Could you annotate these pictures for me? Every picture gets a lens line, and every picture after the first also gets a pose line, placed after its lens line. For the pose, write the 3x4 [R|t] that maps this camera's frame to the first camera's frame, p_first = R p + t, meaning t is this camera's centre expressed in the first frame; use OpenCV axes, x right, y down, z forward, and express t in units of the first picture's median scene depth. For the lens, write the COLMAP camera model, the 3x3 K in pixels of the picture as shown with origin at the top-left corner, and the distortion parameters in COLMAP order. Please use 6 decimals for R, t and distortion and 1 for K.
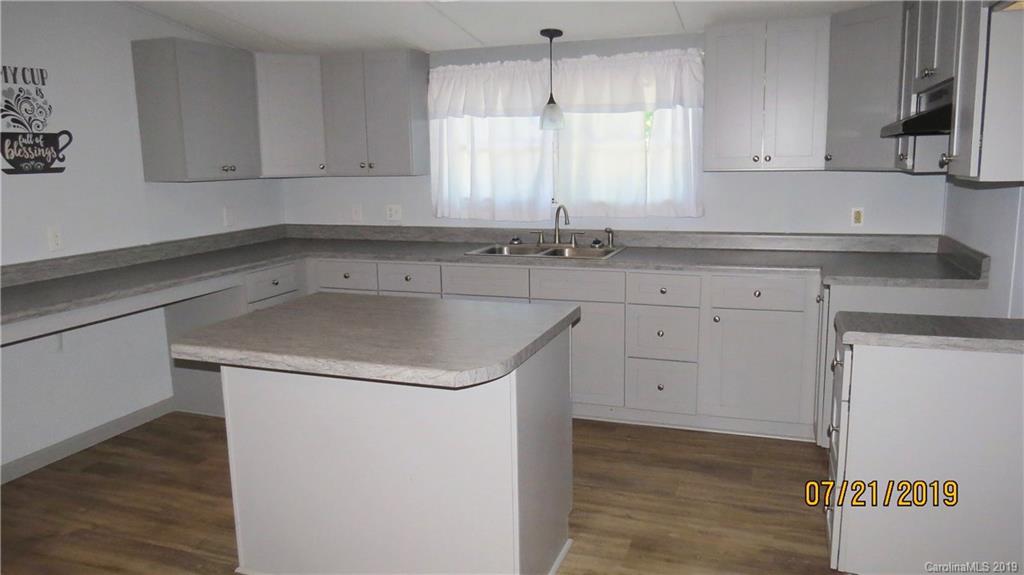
lens RADIAL K [[725.1, 0, 516.2], [0, 725.1, 281.3], [0, 0, 1]] dist [-0.018081, -0.002211]
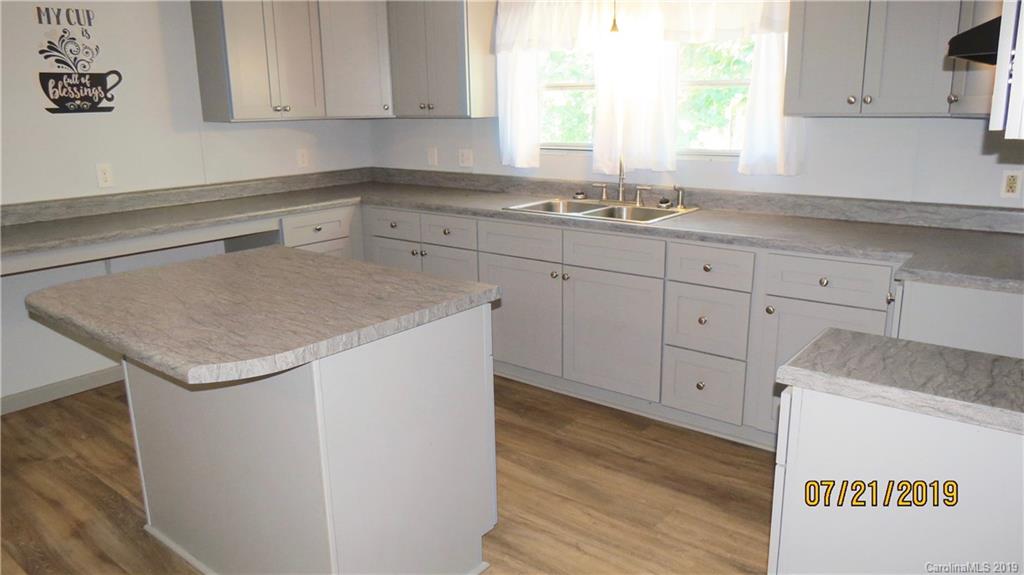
lens RADIAL K [[725.1, 0, 516.5], [0, 725.1, 281.1], [0, 0, 1]] dist [-0.018081, -0.002211]
pose [[0.947077, 0.080112, -0.310848, 0.261635], [-0.055838, 0.994709, 0.086234, -0.030527], [0.316112, -0.064313, 0.946540, 0.186204]]
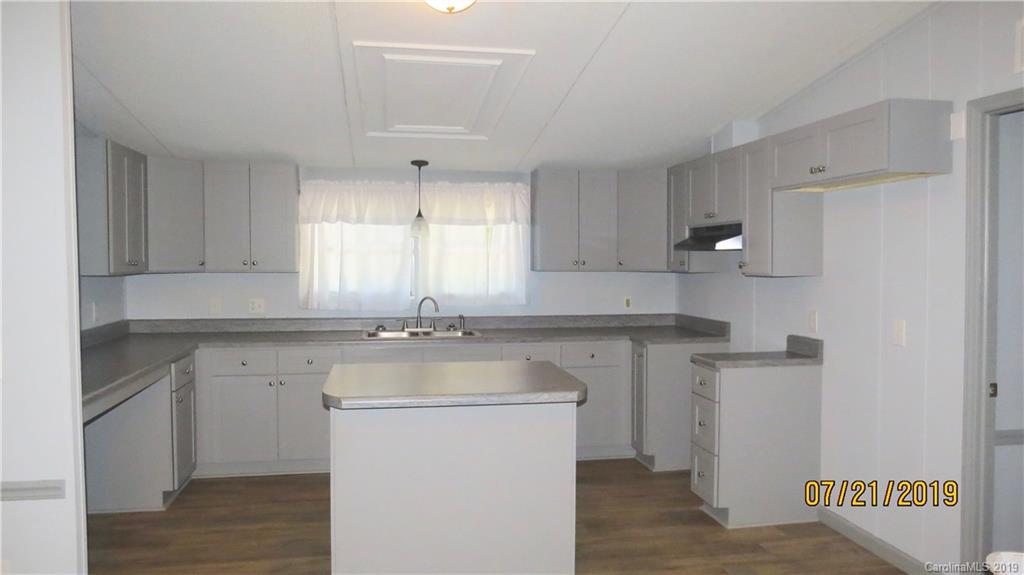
lens RADIAL K [[725.1, 0, 517.7], [0, 725.1, 285.2], [0, 0, 1]] dist [-0.018081, -0.002211]
pose [[0.860640, 0.002470, 0.509209, -0.523415], [0.066600, 0.990852, -0.117371, 0.037430], [-0.504841, 0.134927, 0.852602, -0.169461]]
